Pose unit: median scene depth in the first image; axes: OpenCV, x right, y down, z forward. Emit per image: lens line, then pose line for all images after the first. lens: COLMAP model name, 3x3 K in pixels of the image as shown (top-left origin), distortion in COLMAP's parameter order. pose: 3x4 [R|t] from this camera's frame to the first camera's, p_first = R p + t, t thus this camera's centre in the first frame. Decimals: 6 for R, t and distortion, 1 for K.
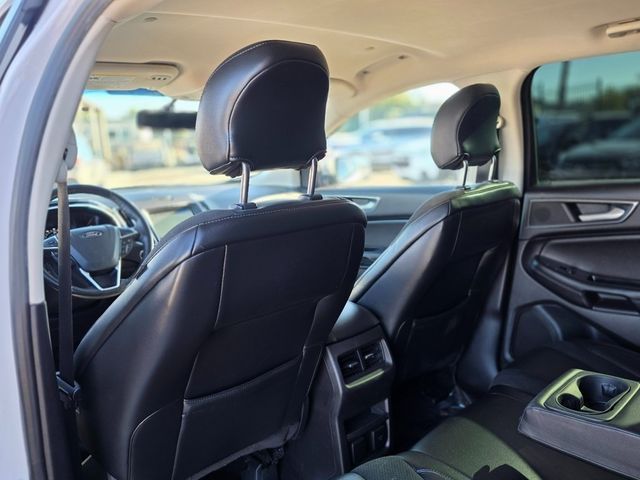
lens RADIAL K [[512.7, 0, 320.0], [0, 512.7, 240.0], [0, 0, 1]] dist [0.008341, 0.002023]
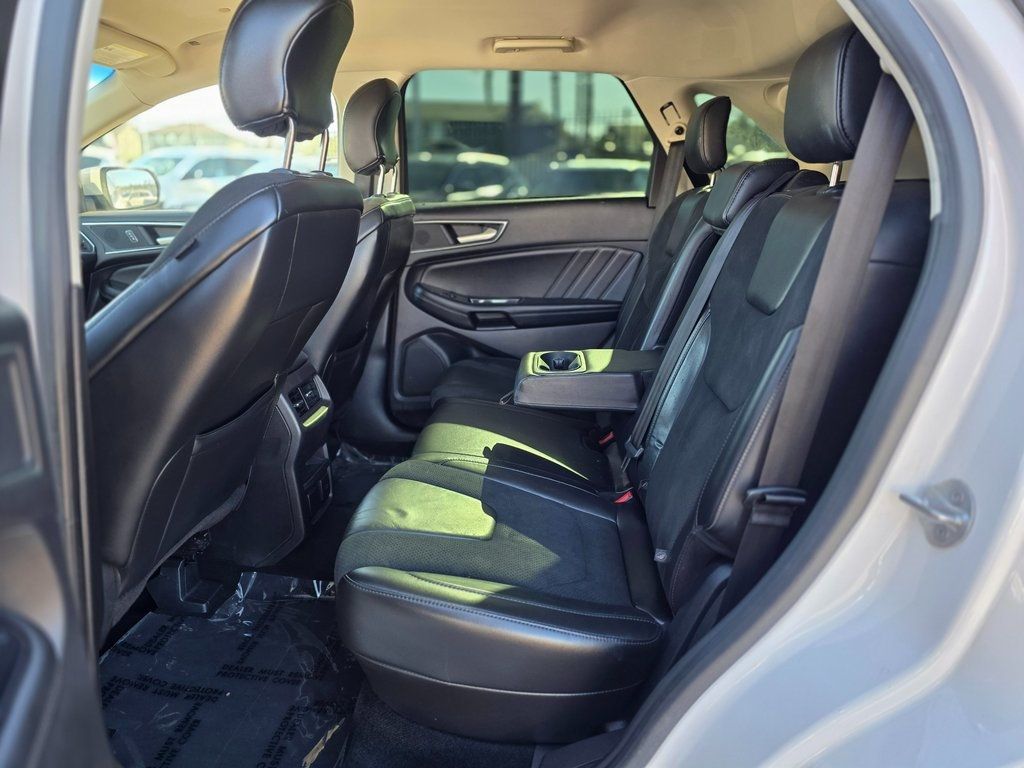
lens RADIAL K [[670.5, 0, 512.0], [0, 670.5, 384.0], [0, 0, 1]] dist [0.006826, 0.001373]
pose [[0.732888, -0.142305, 0.665301, -0.321374], [0.081323, 0.989193, 0.121999, 0.083664], [-0.675472, -0.035307, 0.736540, -0.035950]]
